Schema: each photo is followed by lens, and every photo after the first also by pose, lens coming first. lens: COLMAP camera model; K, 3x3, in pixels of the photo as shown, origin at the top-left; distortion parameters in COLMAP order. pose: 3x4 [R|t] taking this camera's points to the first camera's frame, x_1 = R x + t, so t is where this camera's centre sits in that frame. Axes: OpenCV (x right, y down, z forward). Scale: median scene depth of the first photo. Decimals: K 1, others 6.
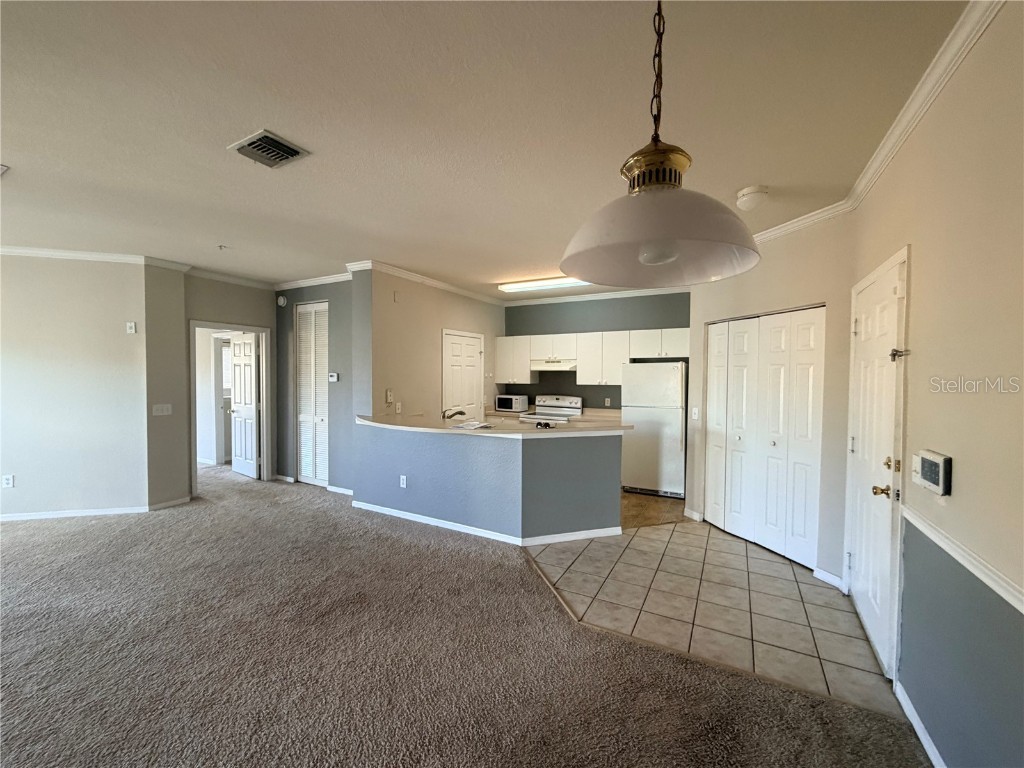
lens RADIAL K [[408.7, 0, 510.5], [0, 408.7, 384.9], [0, 0, 1]] dist [0.000791, 0.000055]
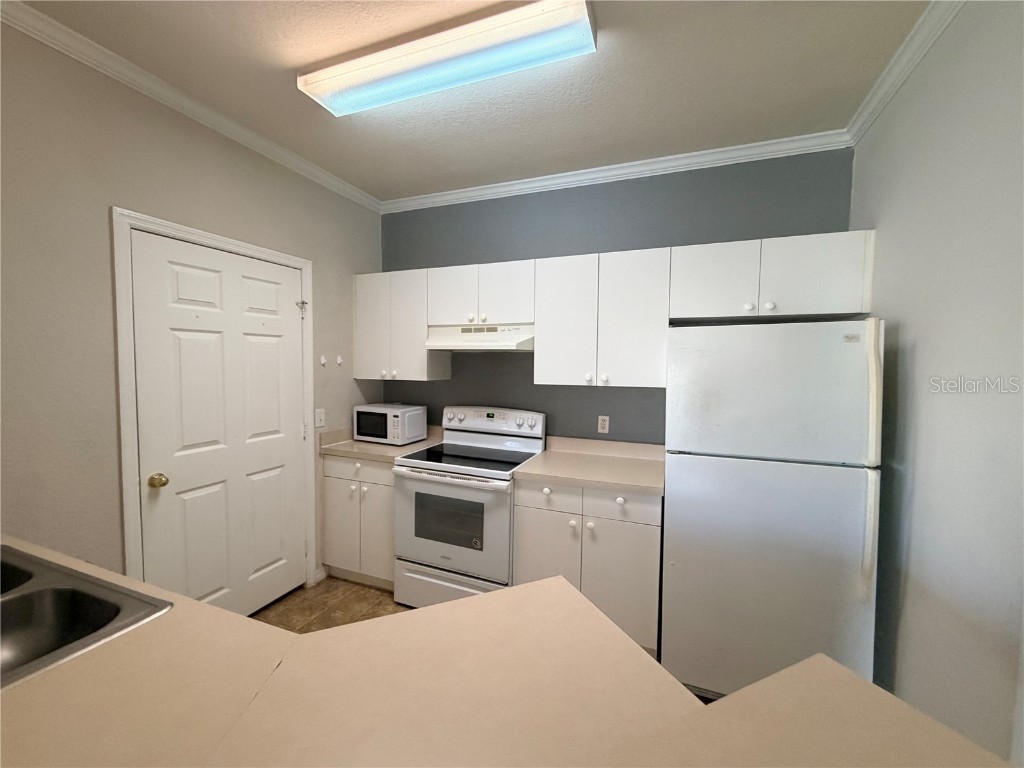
lens RADIAL K [[408.7, 0, 511.0], [0, 408.7, 382.6], [0, 0, 1]] dist [0.000791, 0.000055]
pose [[0.992409, 0.003739, 0.122926, 0.106500], [-0.005955, 0.999826, 0.017664, -0.011675], [-0.122839, -0.018262, 0.992259, 0.719078]]
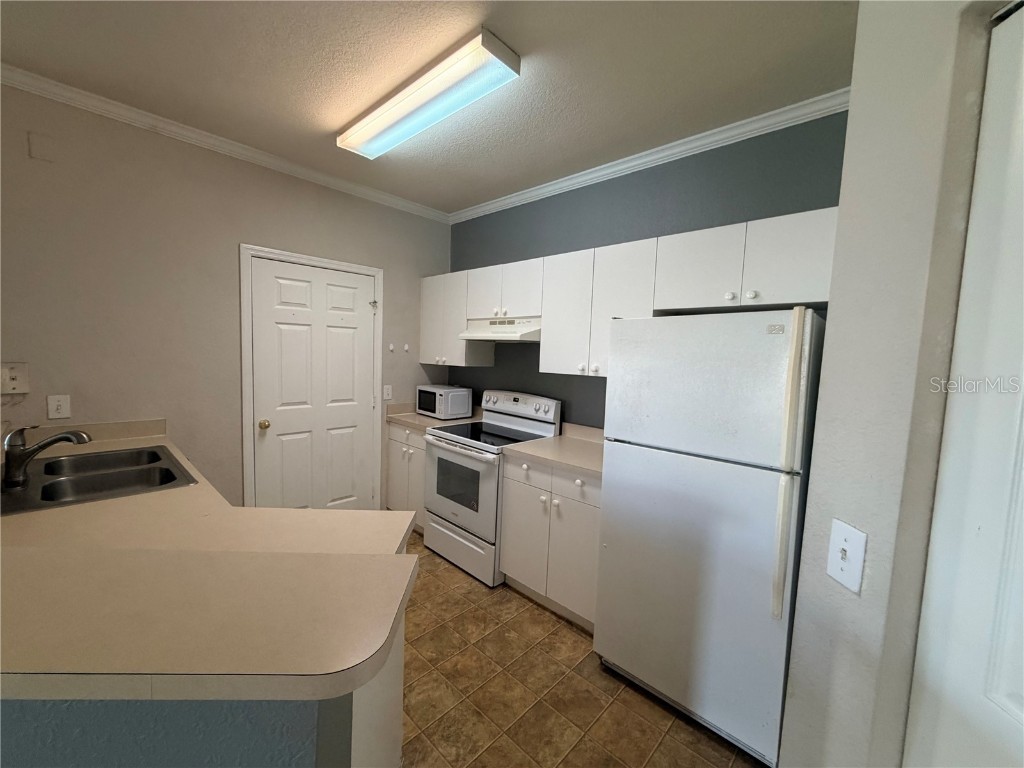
lens RADIAL K [[408.7, 0, 511.4], [0, 408.7, 383.4], [0, 0, 1]] dist [0.000791, 0.000055]
pose [[0.966458, 0.052006, -0.251502, 0.298716], [-0.042113, 0.998119, 0.044560, -0.008842], [0.253347, -0.032474, 0.966830, 0.674108]]
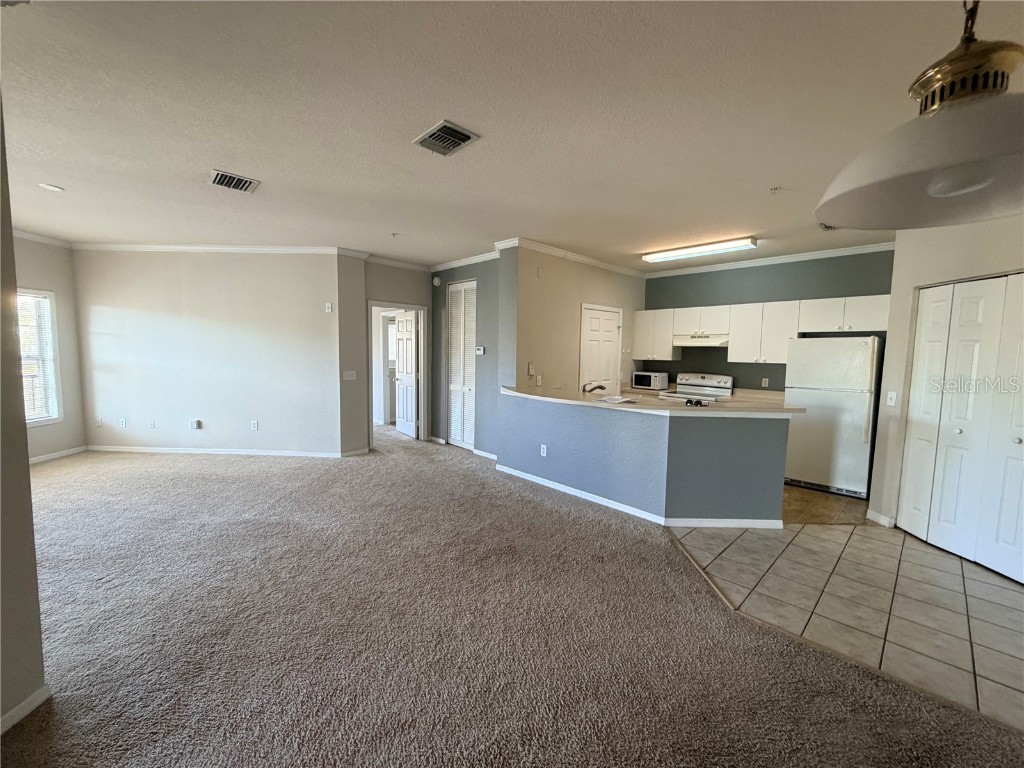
lens RADIAL K [[408.7, 0, 510.0], [0, 408.7, 385.2], [0, 0, 1]] dist [0.000791, 0.000055]
pose [[0.954226, 0.036097, -0.296899, -0.033747], [-0.019660, 0.998113, 0.058163, 0.008636], [0.298439, -0.049664, 0.953136, -0.012985]]
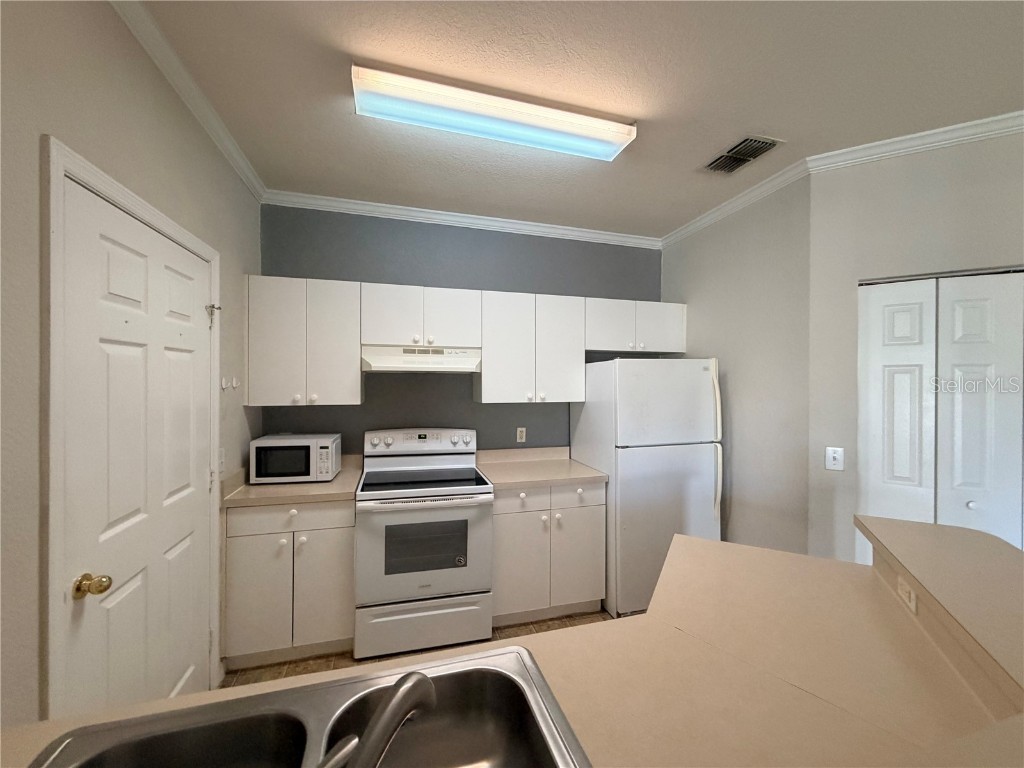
lens RADIAL K [[408.7, 0, 511.5], [0, 408.7, 382.9], [0, 0, 1]] dist [0.000791, 0.000055]
pose [[0.707950, -0.001859, 0.706260, -0.164291], [0.017078, 0.999749, -0.014488, -0.019752], [-0.706056, 0.022318, 0.707804, 0.795909]]
